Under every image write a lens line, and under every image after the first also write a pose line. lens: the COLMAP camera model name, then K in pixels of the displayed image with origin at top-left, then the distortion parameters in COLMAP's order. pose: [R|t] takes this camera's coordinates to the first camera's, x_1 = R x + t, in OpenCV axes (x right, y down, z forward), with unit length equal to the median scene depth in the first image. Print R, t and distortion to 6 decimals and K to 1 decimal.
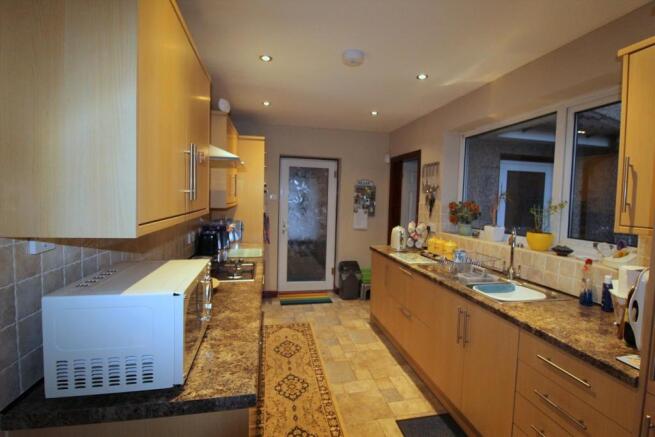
lens RADIAL K [[327.6, 0, 328.8], [0, 327.6, 217.1], [0, 0, 1]] dist [-0.006410, -0.000716]
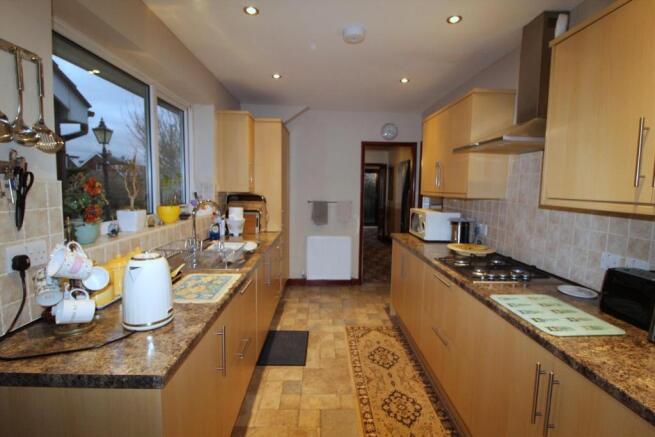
lens RADIAL K [[327.6, 0, 326.4], [0, 327.6, 216.4], [0, 0, 1]] dist [-0.006410, -0.000716]
pose [[-0.985834, -0.054457, 0.158639, -0.029378], [-0.029309, 0.987204, 0.156748, -0.095983], [-0.165145, 0.149877, -0.974815, 1.842983]]
